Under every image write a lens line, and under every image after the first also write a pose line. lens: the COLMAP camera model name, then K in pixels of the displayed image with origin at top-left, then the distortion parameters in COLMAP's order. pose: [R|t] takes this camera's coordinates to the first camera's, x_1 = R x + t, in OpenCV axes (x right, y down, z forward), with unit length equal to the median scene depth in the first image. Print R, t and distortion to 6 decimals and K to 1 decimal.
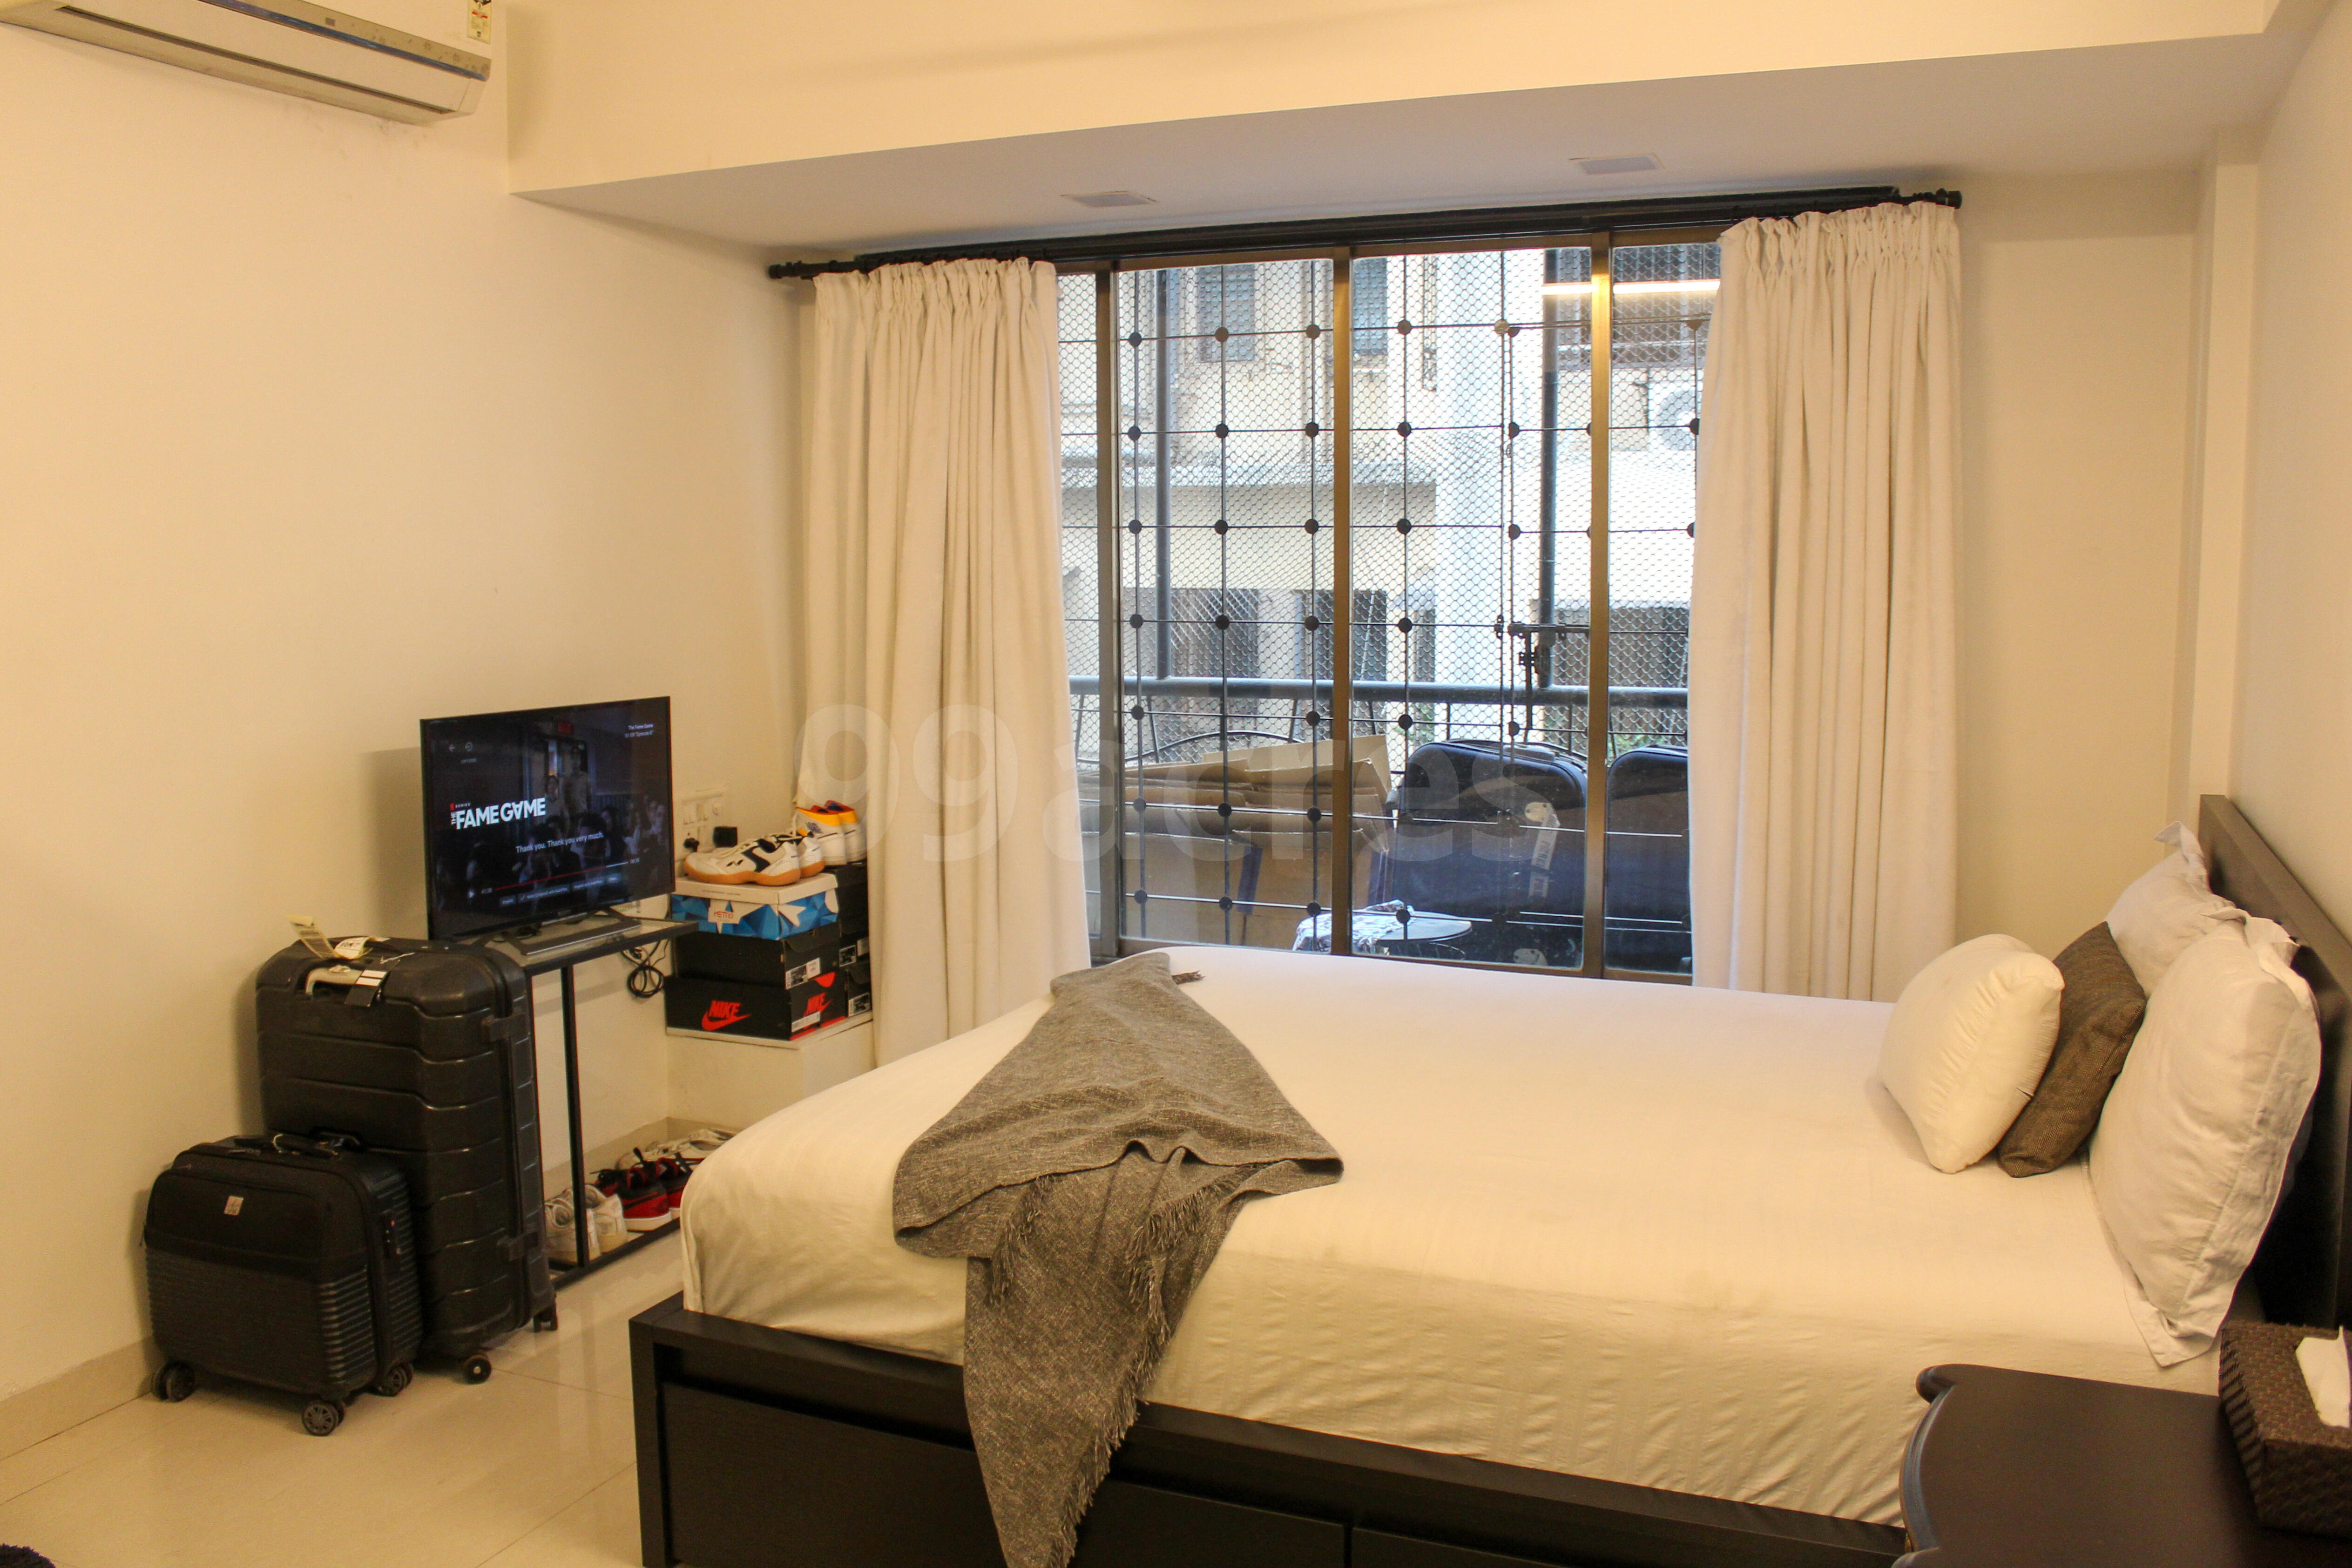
lens RADIAL K [[1982.2, 0, 1174.4], [0, 1982.2, 738.5], [0, 0, 1]] dist [-0.003966, -0.109931]
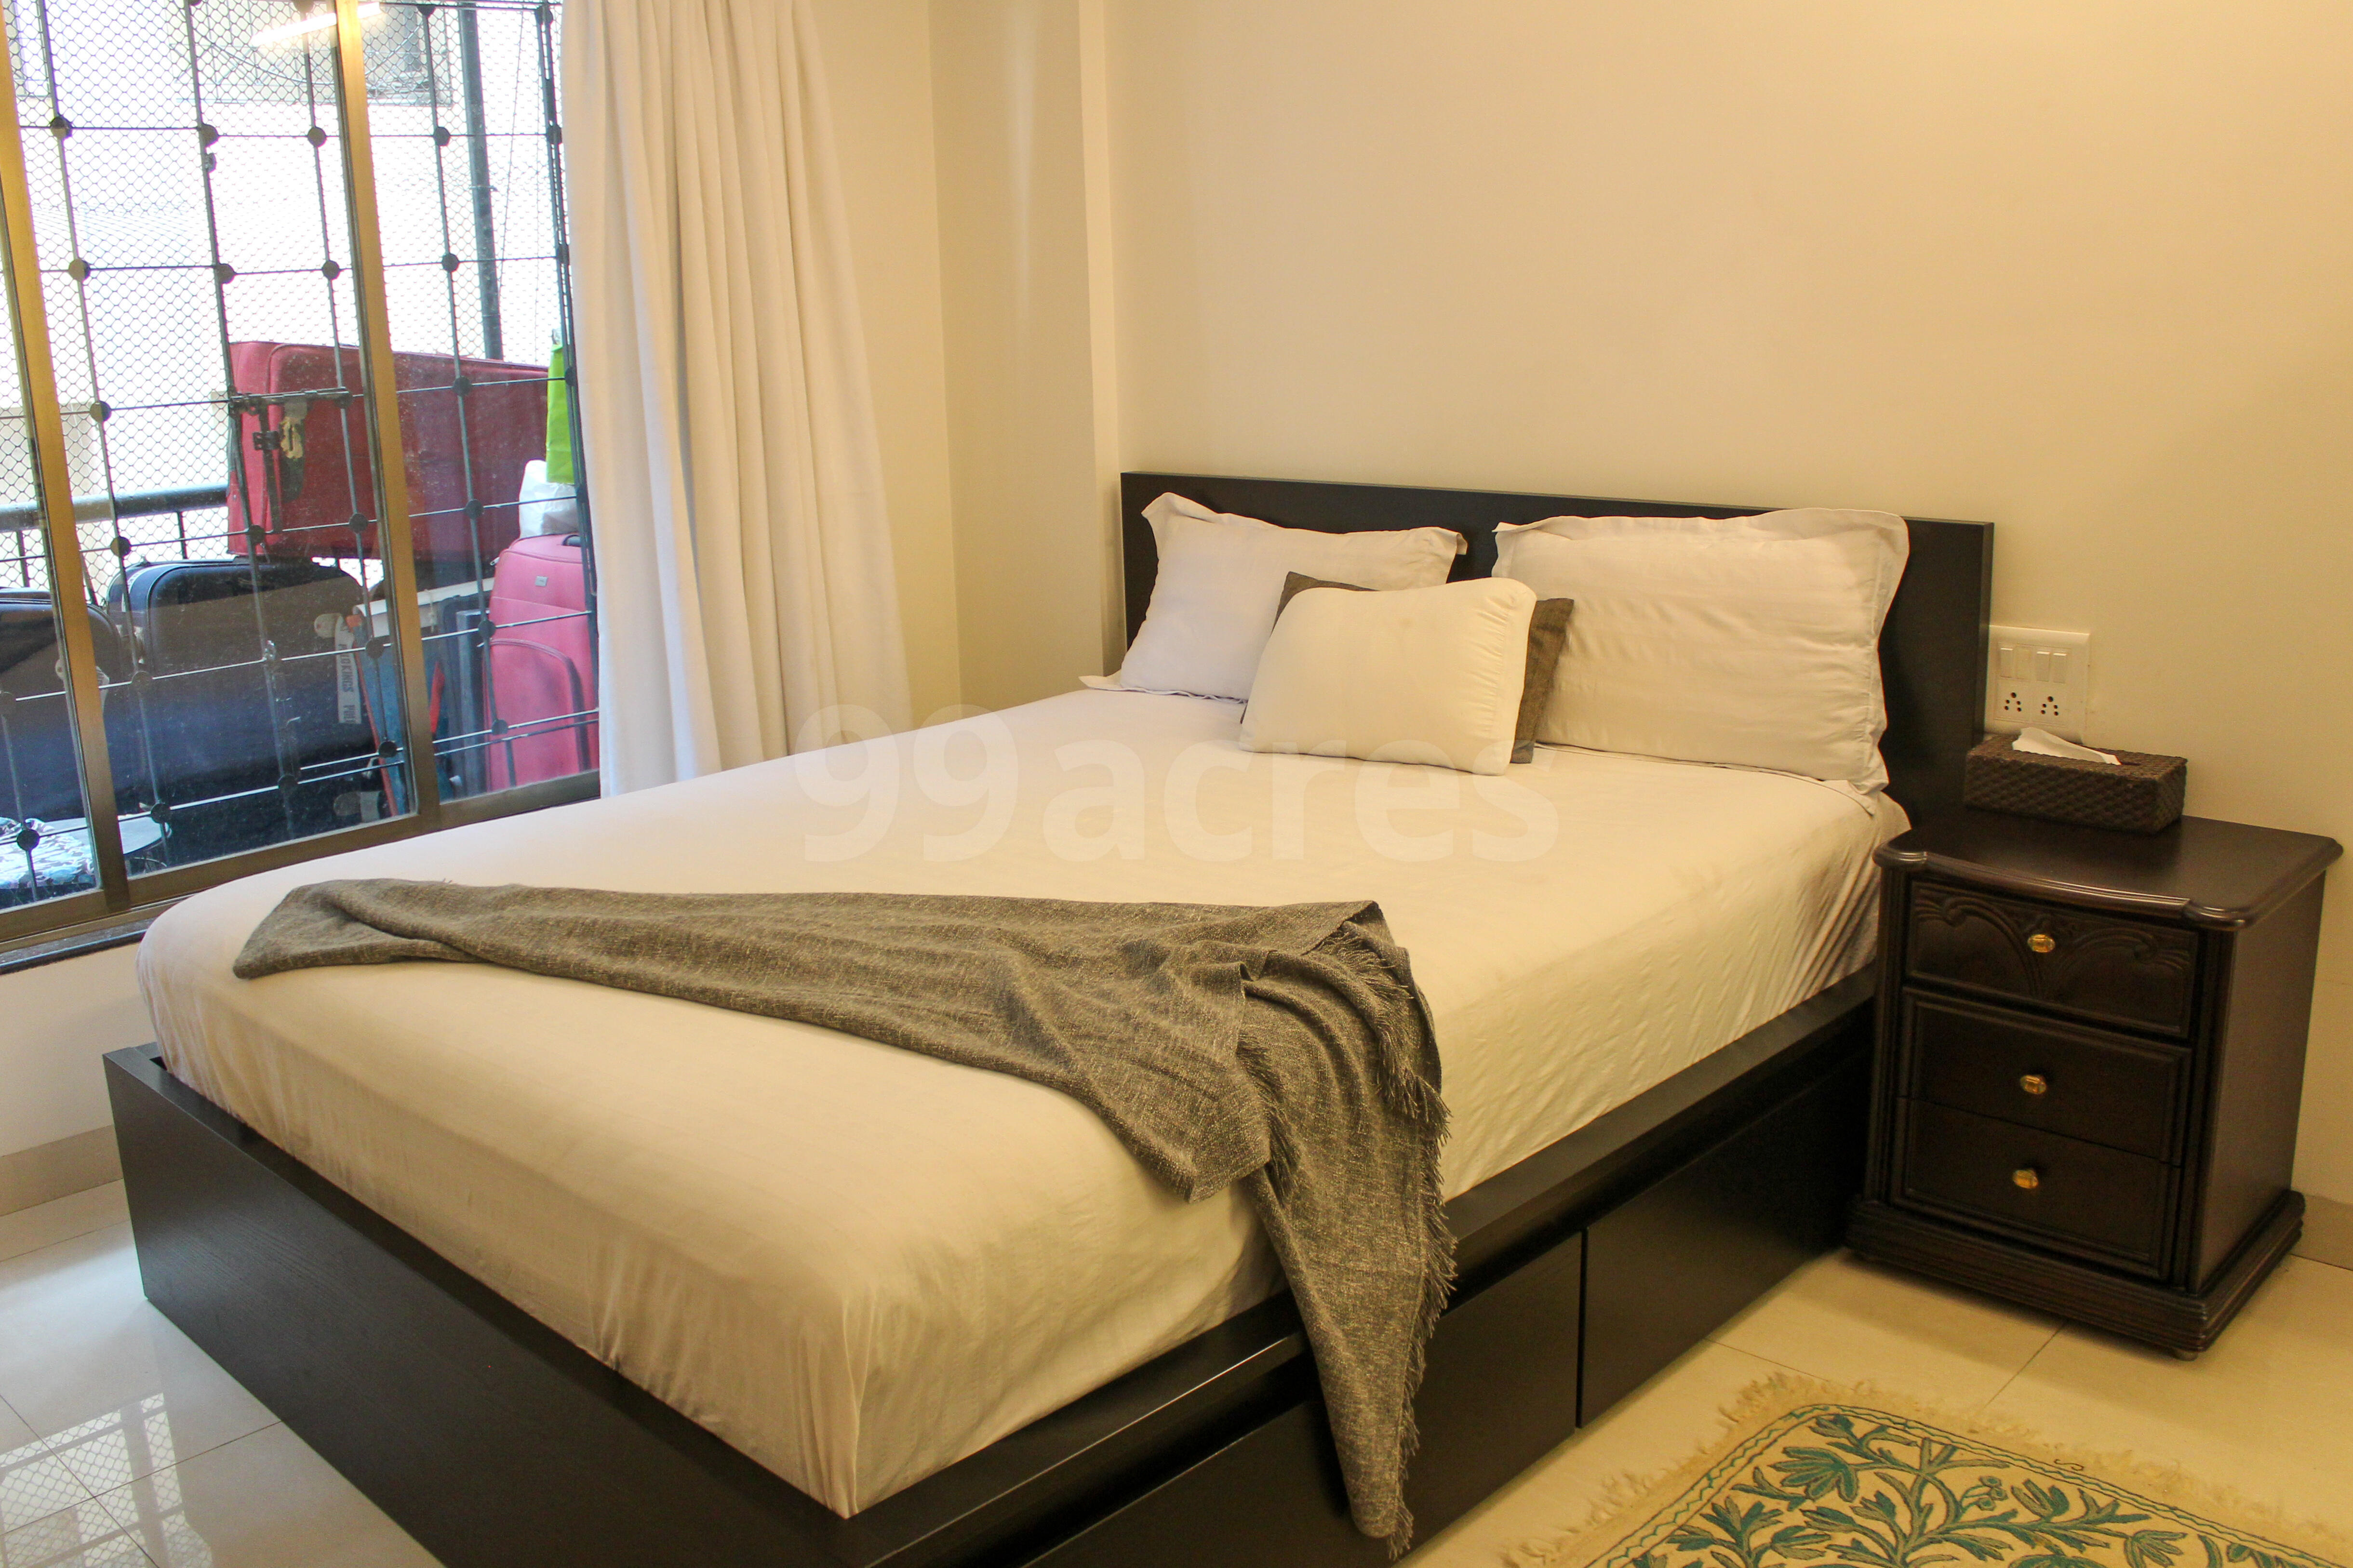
lens RADIAL K [[1982.9, 0, 1174.9], [0, 1982.9, 738.5], [0, 0, 1]] dist [-0.003966, -0.109931]
pose [[0.370694, -0.203850, 0.906108, -0.776178], [0.125134, 0.977682, 0.168759, -0.025091], [-0.920287, 0.050827, 0.387929, 0.753010]]
